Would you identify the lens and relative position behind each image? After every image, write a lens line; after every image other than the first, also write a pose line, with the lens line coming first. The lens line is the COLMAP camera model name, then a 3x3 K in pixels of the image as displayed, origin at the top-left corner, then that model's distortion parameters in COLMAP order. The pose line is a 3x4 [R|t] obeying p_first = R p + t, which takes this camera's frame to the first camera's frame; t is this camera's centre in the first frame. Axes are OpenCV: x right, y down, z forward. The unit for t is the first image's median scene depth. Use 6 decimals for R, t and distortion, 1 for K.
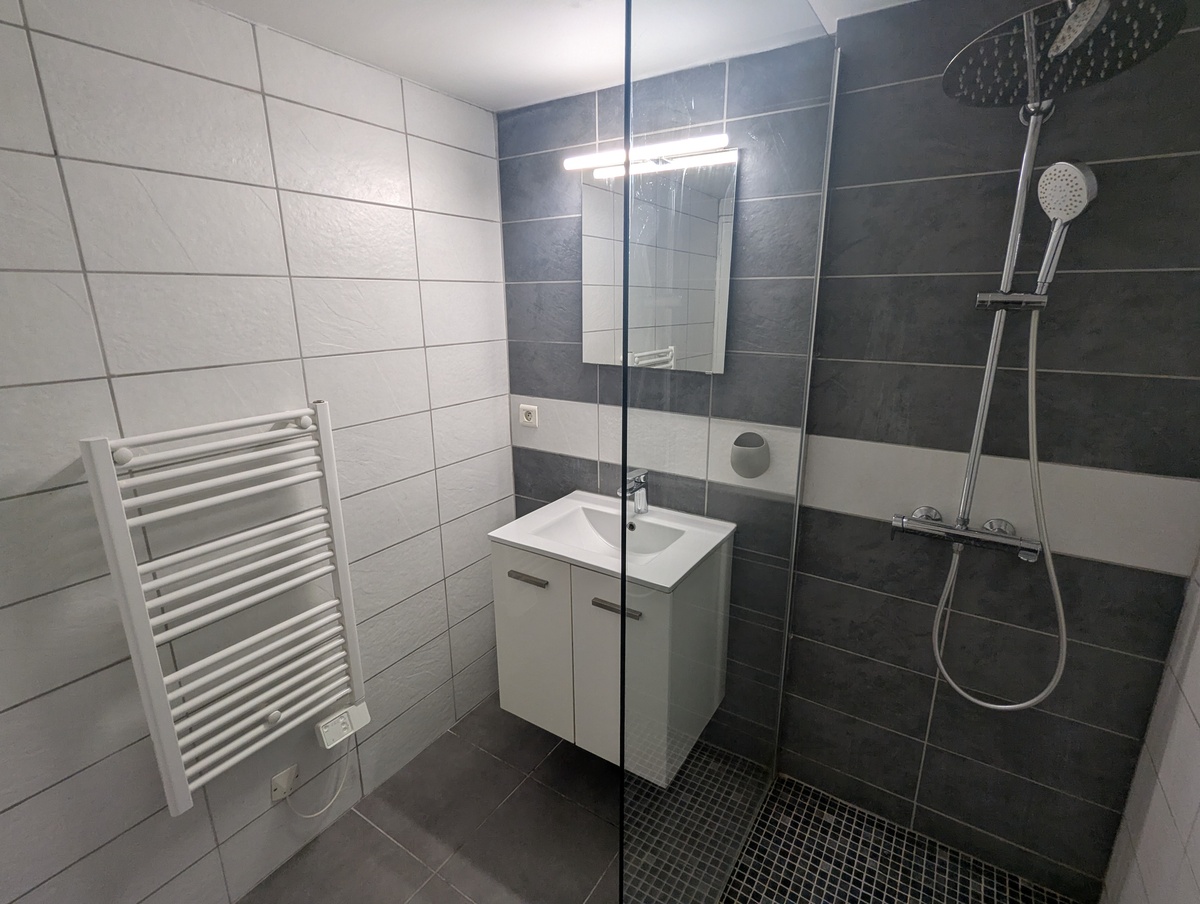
lens RADIAL K [[569.5, 0, 604.5], [0, 569.5, 453.9], [0, 0, 1]] dist [-0.000347, 0.000860]
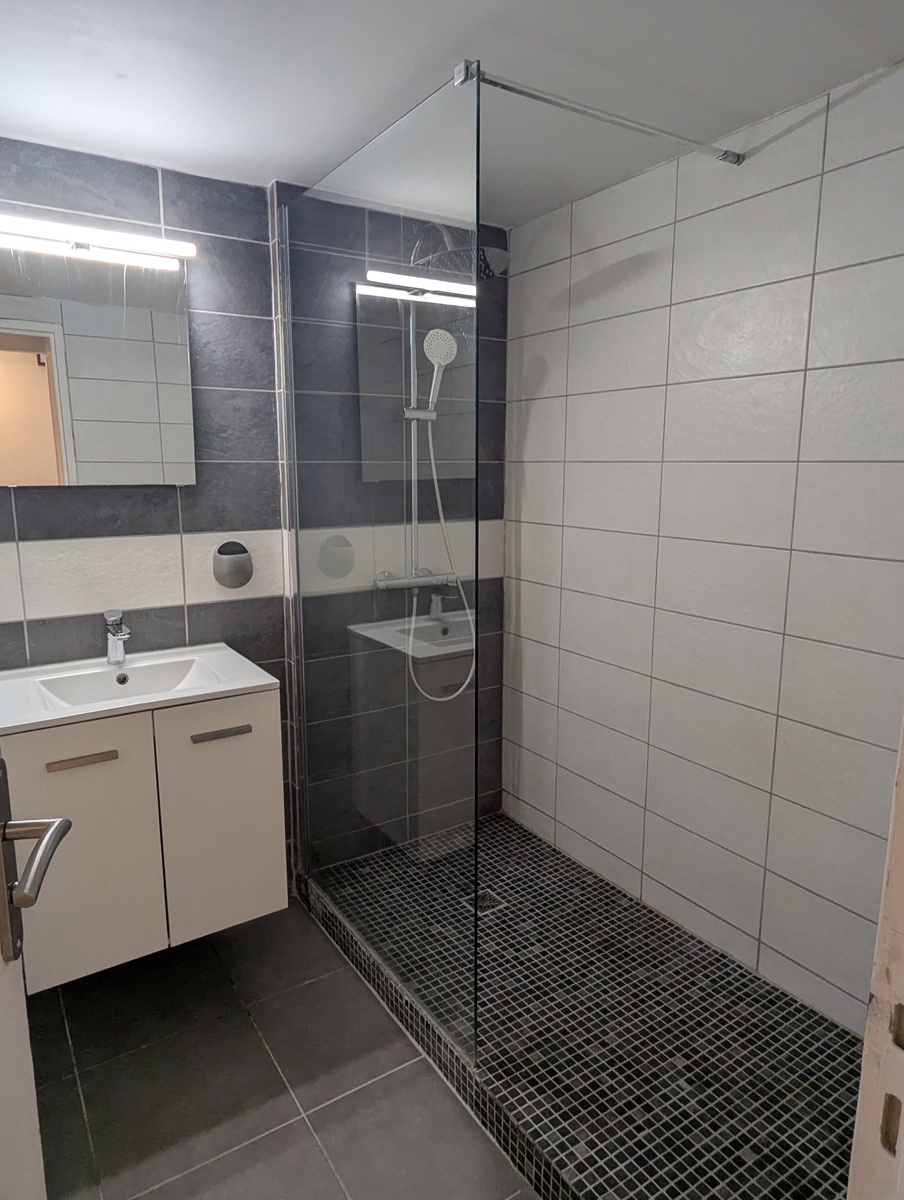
lens RADIAL K [[759.2, 0, 456.8], [0, 759.2, 598.3], [0, 0, 1]] dist [0.000336, -0.002192]
pose [[0.404833, -0.164181, 0.899530, -0.834650], [0.238833, 0.968585, 0.069298, 0.064005], [-0.882649, 0.186783, 0.431327, 0.102571]]
